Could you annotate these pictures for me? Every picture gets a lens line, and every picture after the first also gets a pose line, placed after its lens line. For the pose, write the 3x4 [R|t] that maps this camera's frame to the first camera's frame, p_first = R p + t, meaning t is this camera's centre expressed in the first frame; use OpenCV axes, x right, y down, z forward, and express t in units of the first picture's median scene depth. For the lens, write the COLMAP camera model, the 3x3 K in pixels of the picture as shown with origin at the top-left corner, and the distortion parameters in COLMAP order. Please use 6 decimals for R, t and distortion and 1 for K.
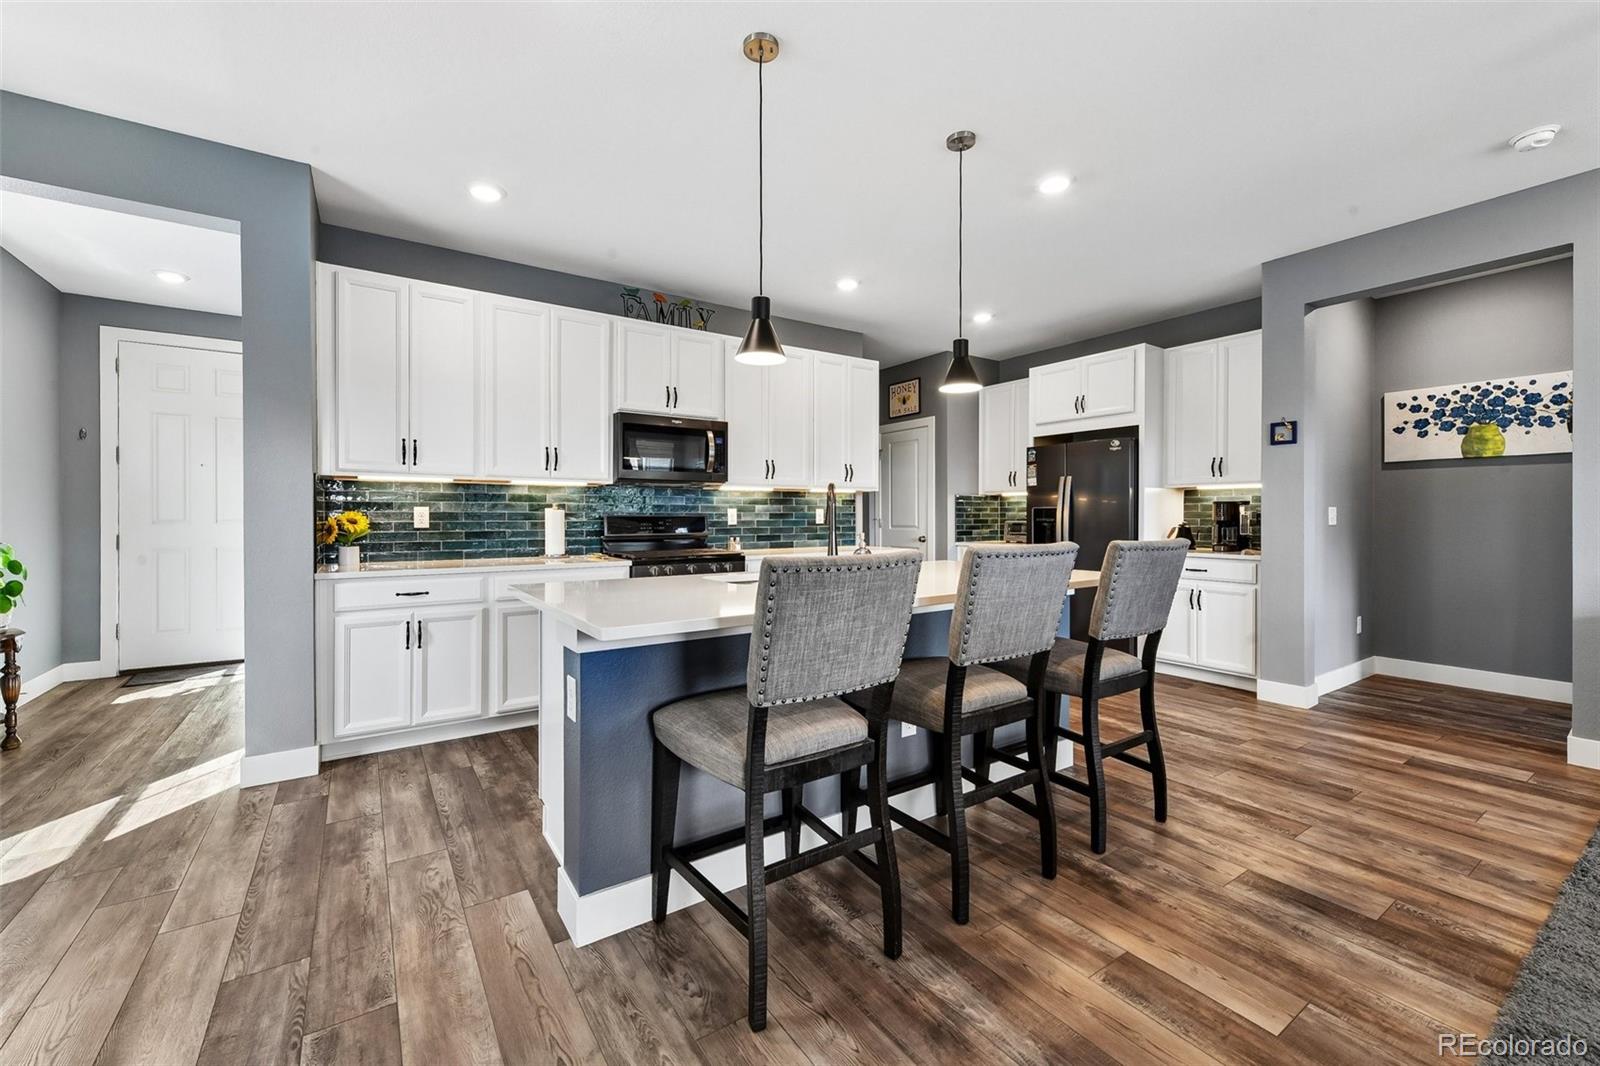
lens RADIAL K [[649.6, 0, 808.2], [0, 649.6, 517.3], [0, 0, 1]] dist [0.007726, -0.001560]
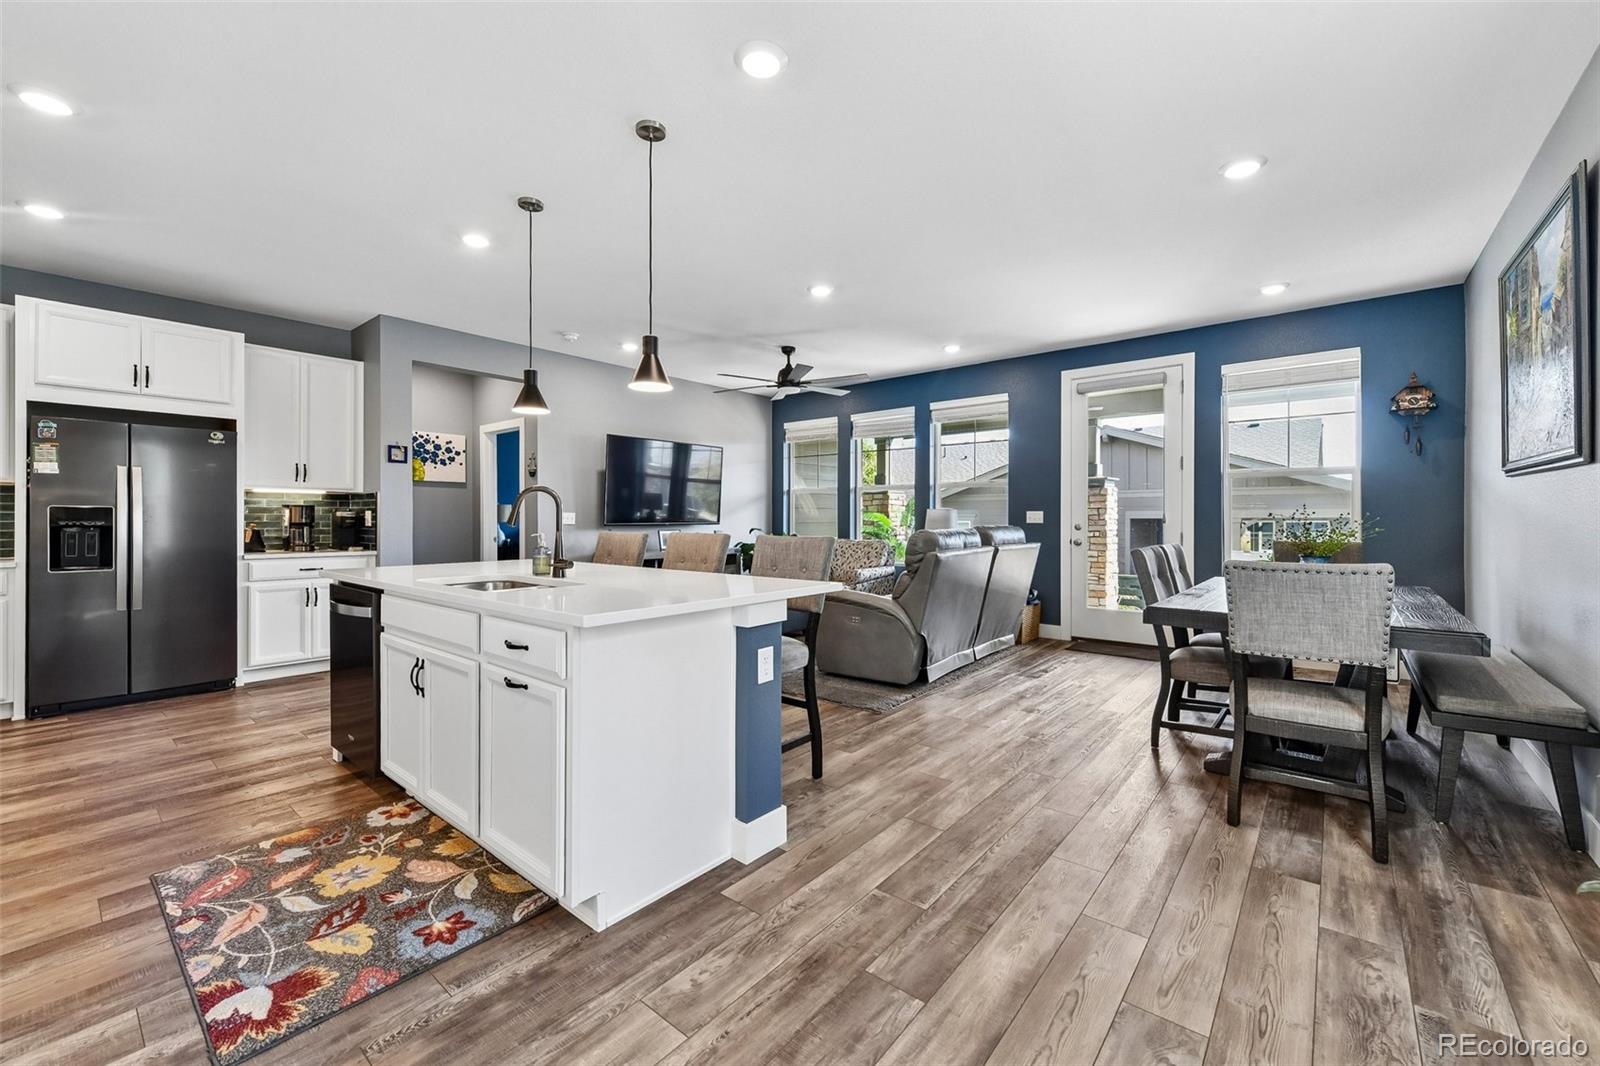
lens RADIAL K [[640.6, 0, 799.6], [0, 640.6, 513.1], [0, 0, 1]] dist [0.001831, -0.002345]
pose [[-0.268657, 0.010966, 0.963173, -0.687159], [0.001354, 0.999939, -0.011007, 0.002726], [-0.963235, -0.001653, -0.268656, 0.559824]]
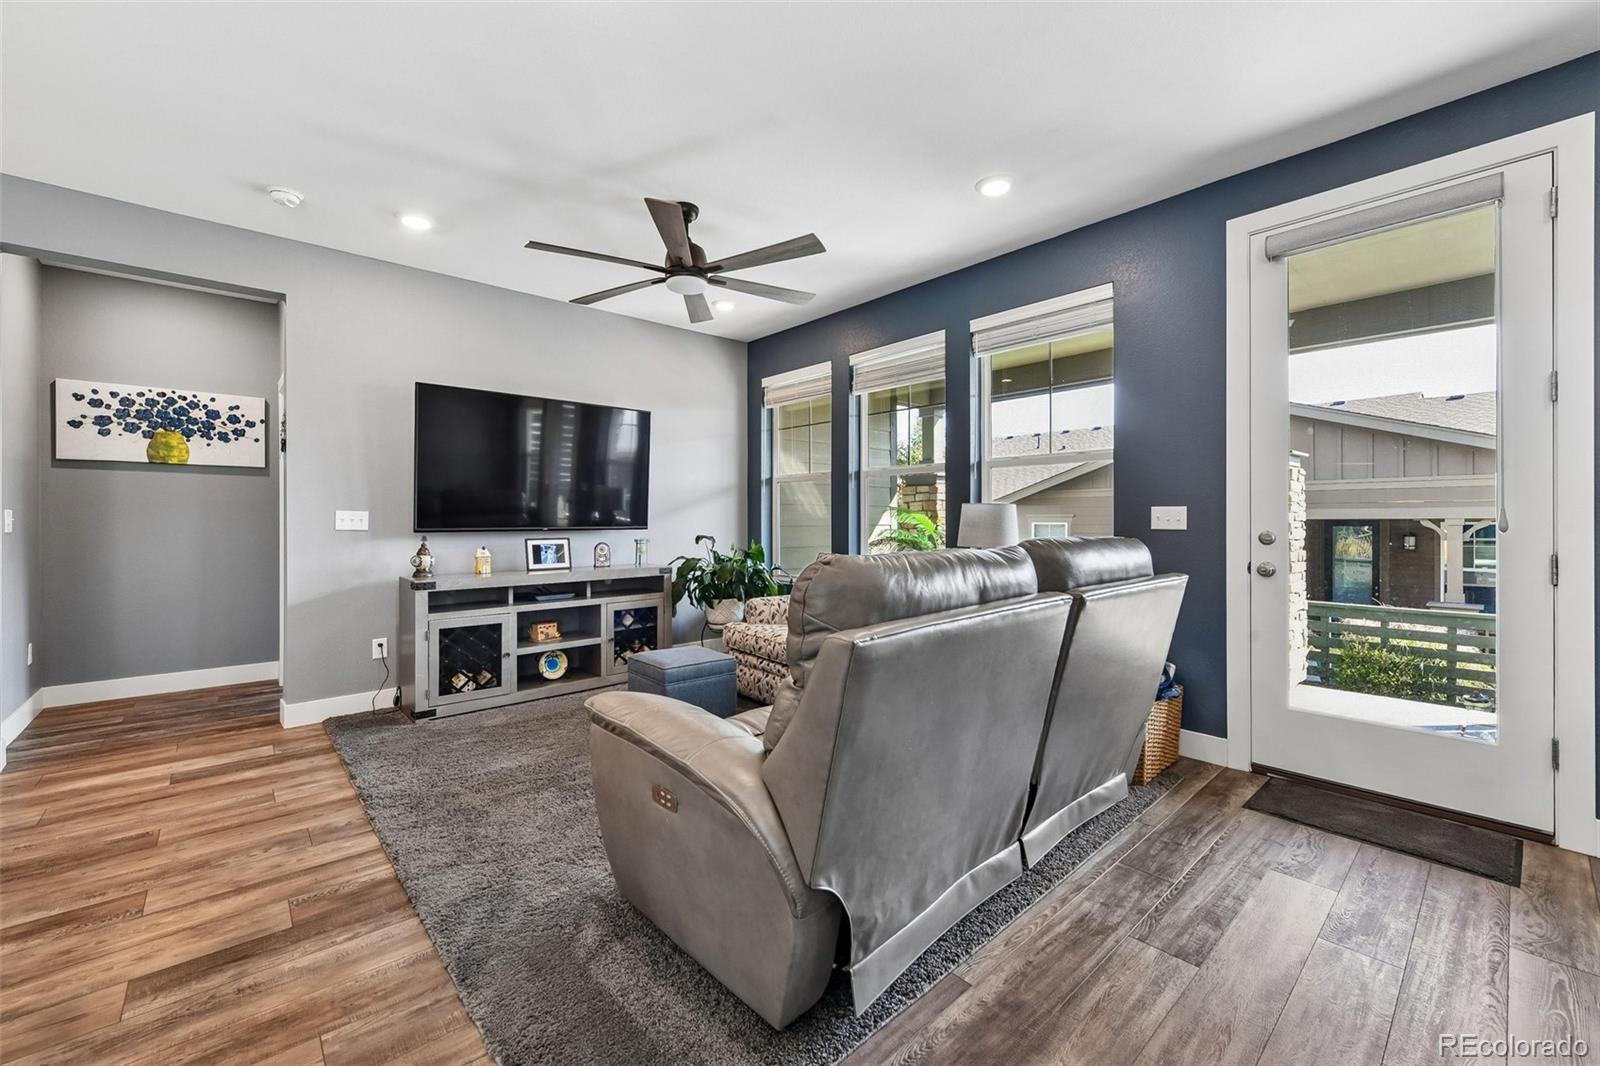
lens RADIAL K [[640.6, 0, 803.5], [0, 640.6, 517.8], [0, 0, 1]] dist [0.001831, -0.002345]
pose [[-0.133849, 0.005894, 0.990984, -0.092119], [0.002003, 0.999982, -0.005677, 0.000383], [-0.991000, 0.001225, -0.133858, 0.161218]]
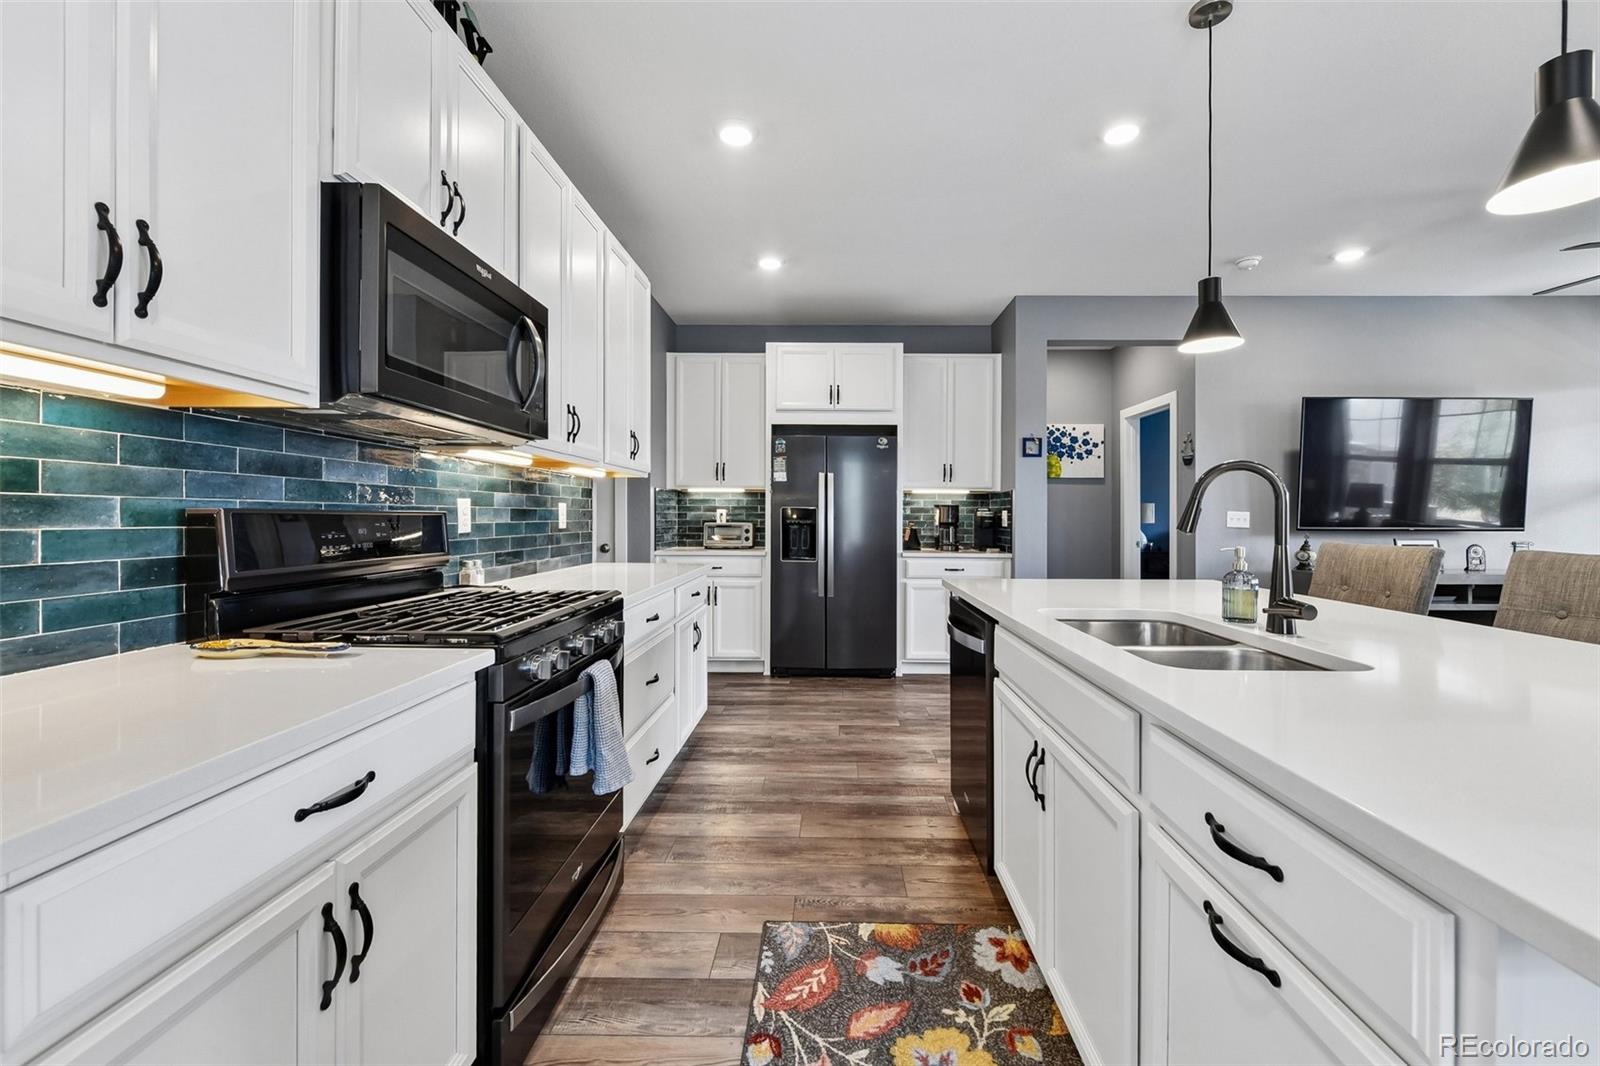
lens RADIAL K [[640.6, 0, 828.5], [0, 640.6, 520.5], [0, 0, 1]] dist [0.001831, -0.002345]
pose [[0.574484, 0.000282, 0.818516, -0.407748], [-0.005005, 0.999982, 0.003169, -0.000176], [-0.818501, -0.005917, 0.574475, 0.623229]]
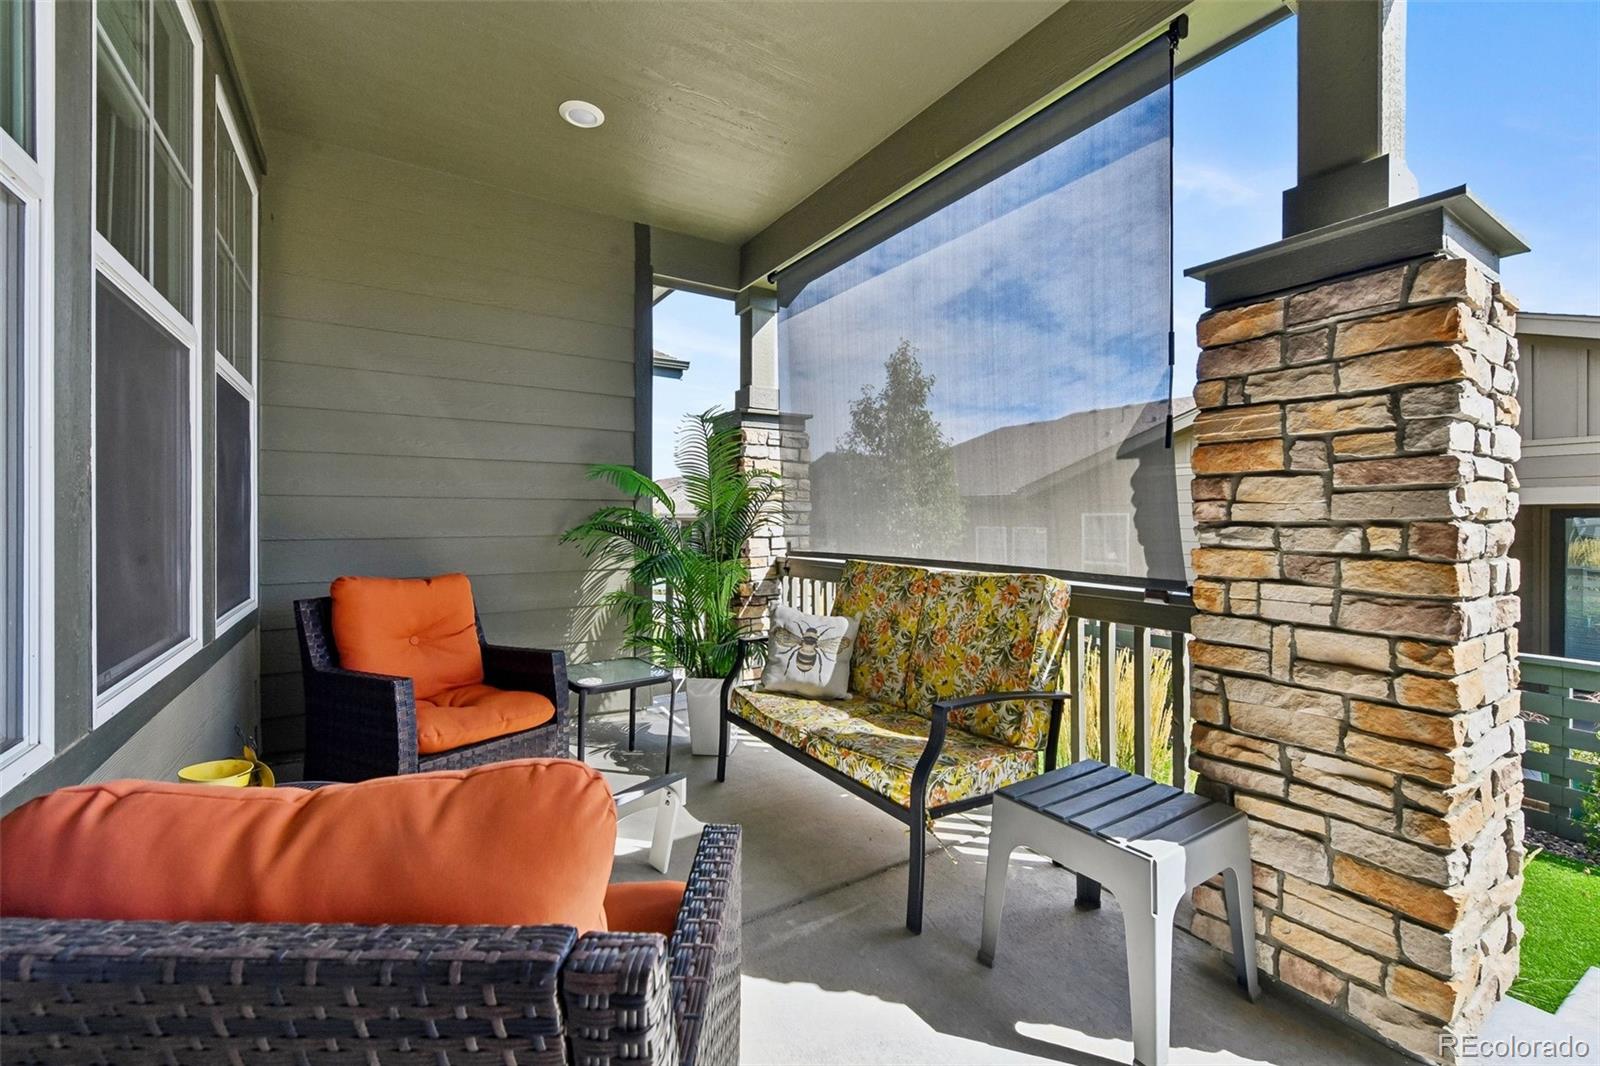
lens RADIAL K [[649.6, 0, 802.7], [0, 649.6, 519.0], [0, 0, 1]] dist [0.007726, -0.001560]
pose [[0.028559, 0.004361, 0.999583, 0.562715], [0.002022, 0.999988, -0.004421, 0.034020], [-0.999590, 0.002147, 0.028550, -0.508584]]
